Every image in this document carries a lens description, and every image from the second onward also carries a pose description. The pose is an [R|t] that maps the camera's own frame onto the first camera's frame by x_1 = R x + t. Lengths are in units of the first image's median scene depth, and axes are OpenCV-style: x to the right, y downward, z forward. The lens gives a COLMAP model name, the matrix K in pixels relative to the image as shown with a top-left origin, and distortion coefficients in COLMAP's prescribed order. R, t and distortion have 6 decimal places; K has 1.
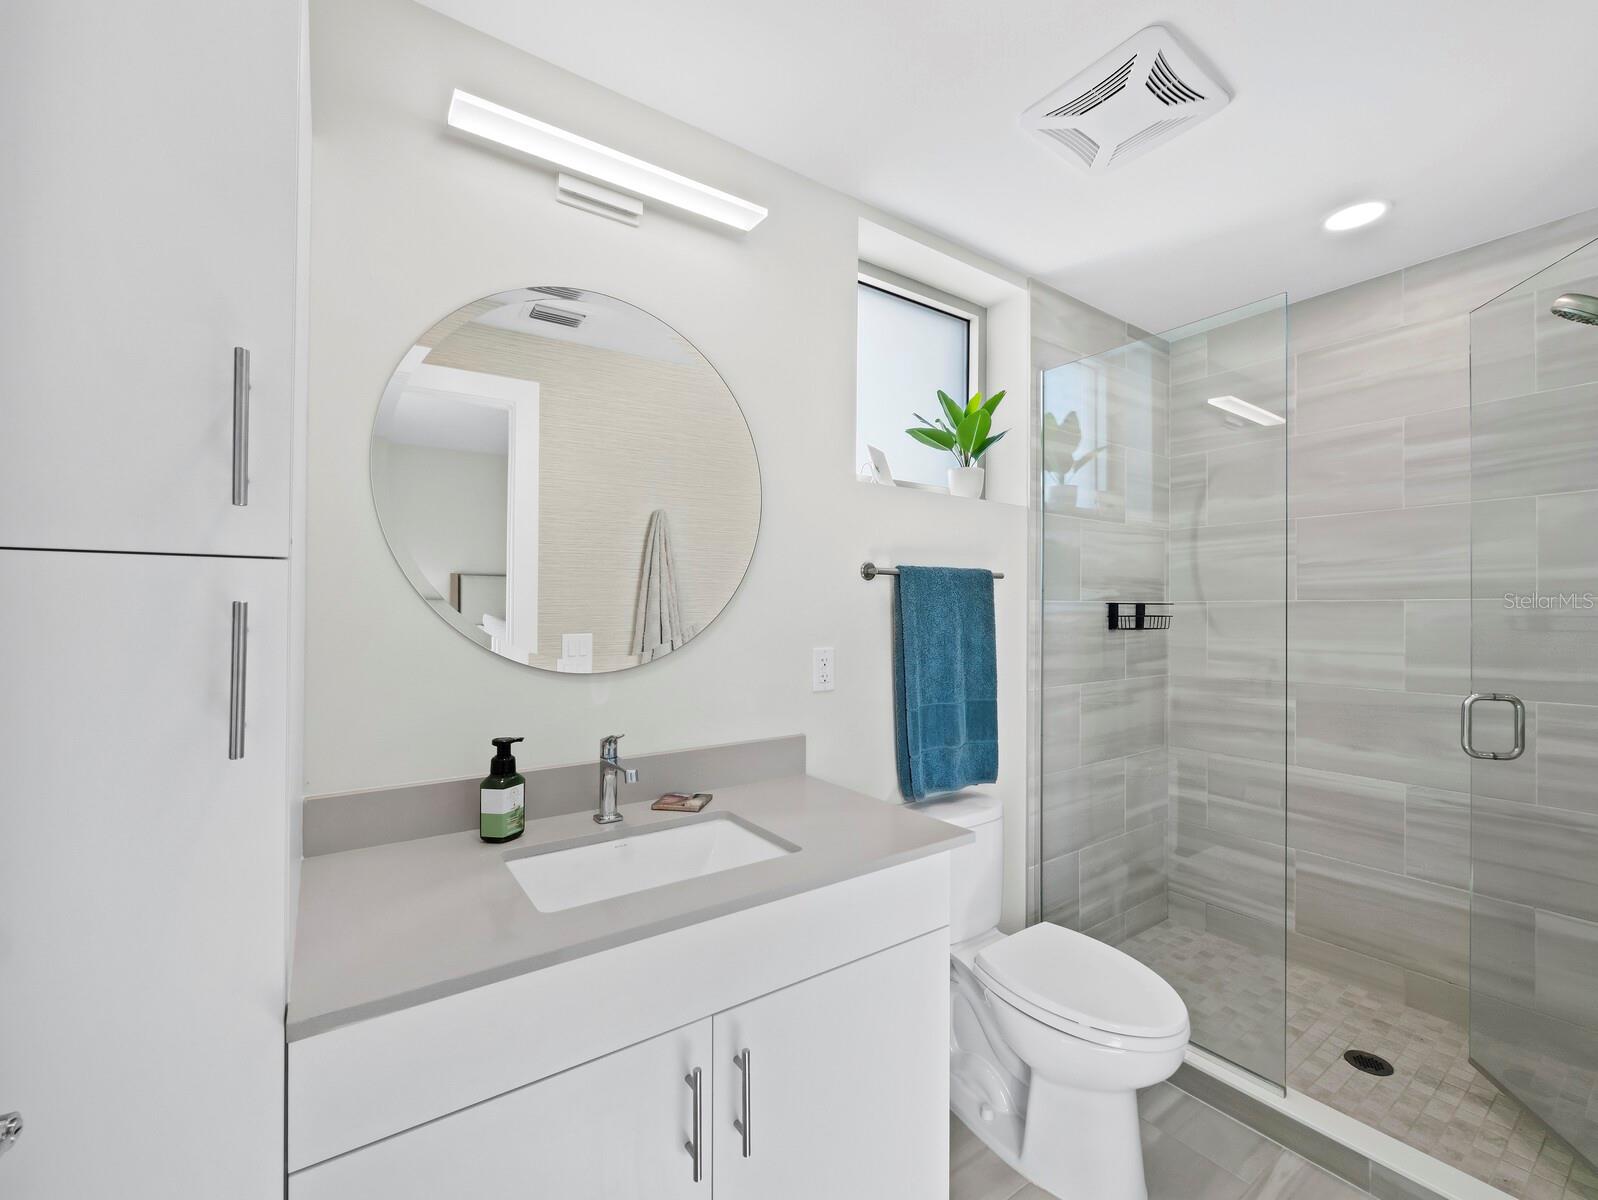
lens RADIAL K [[674.9, 0, 797.4], [0, 674.9, 605.2], [0, 0, 1]] dist [-0.003929, -0.000174]
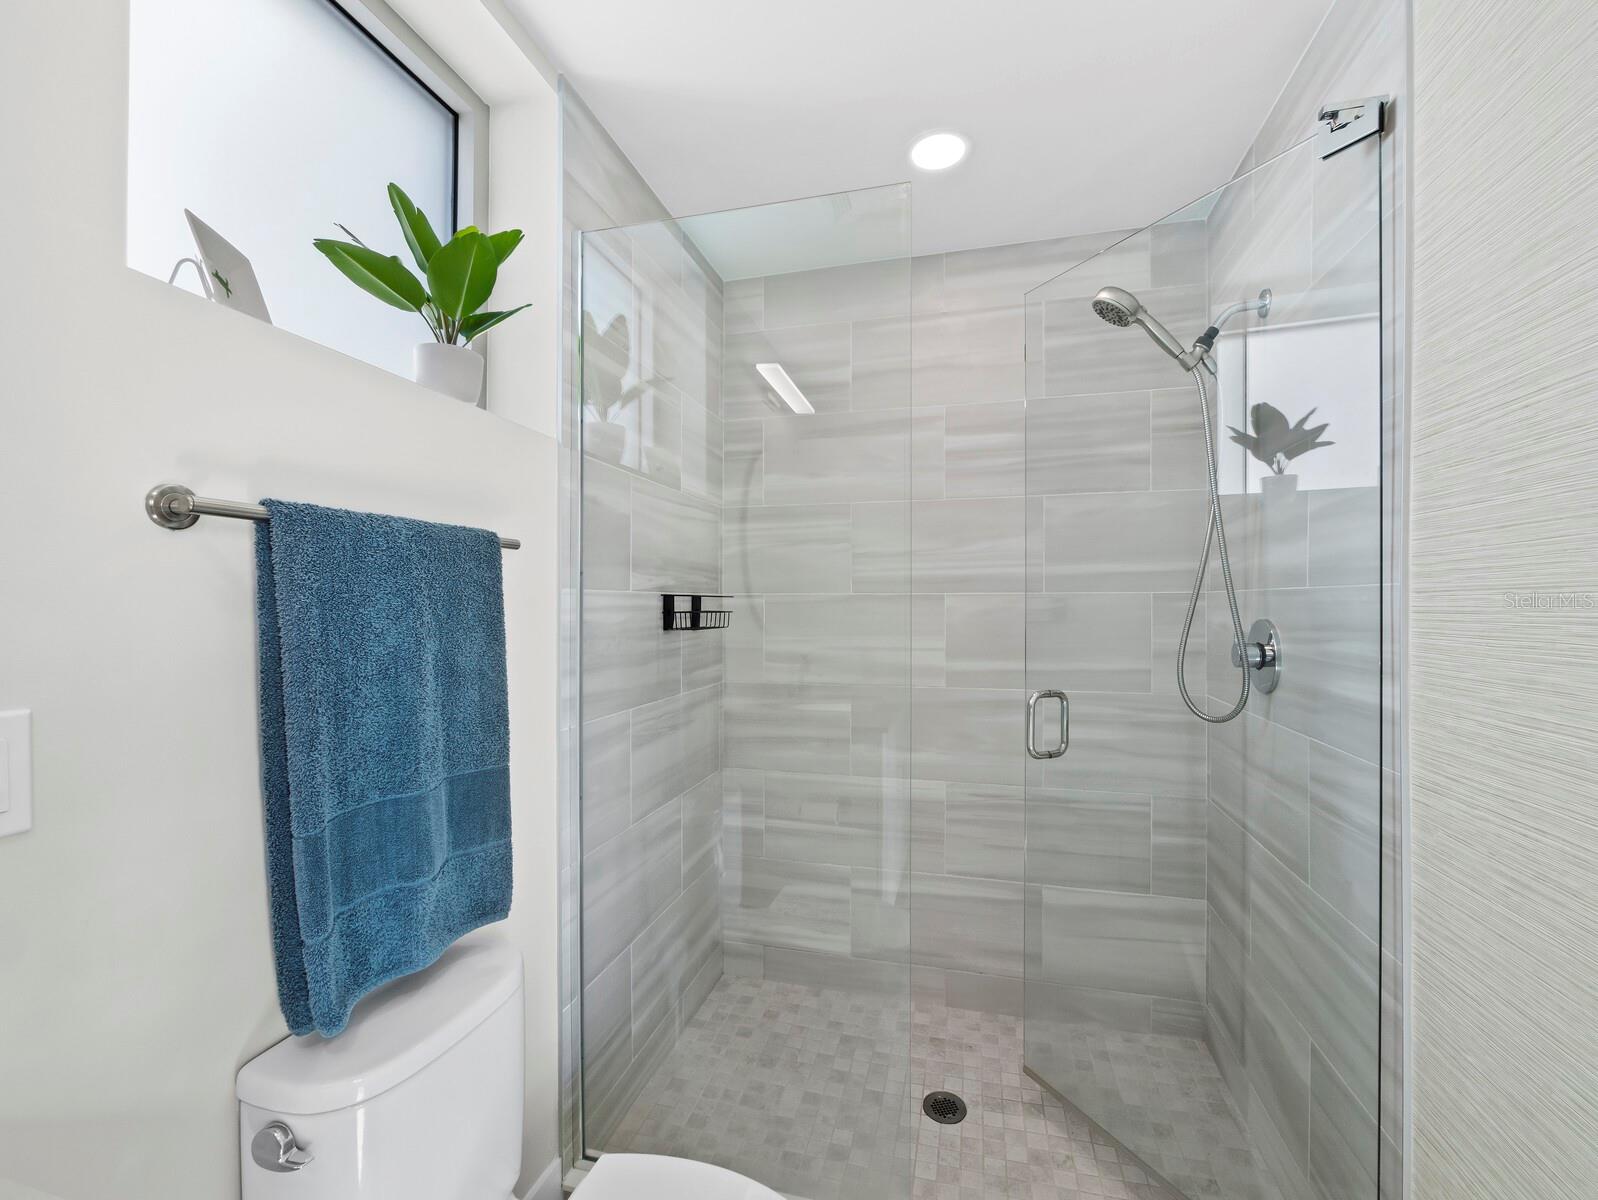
lens RADIAL K [[660.3, 0, 800.2], [0, 660.3, 612.3], [0, 0, 1]] dist [-0.003299, 0.000126]
pose [[0.756897, -0.008482, 0.653480, 0.112282], [-0.003731, 0.999843, 0.017300, 0.003550], [-0.653524, -0.015532, 0.756746, 0.395342]]
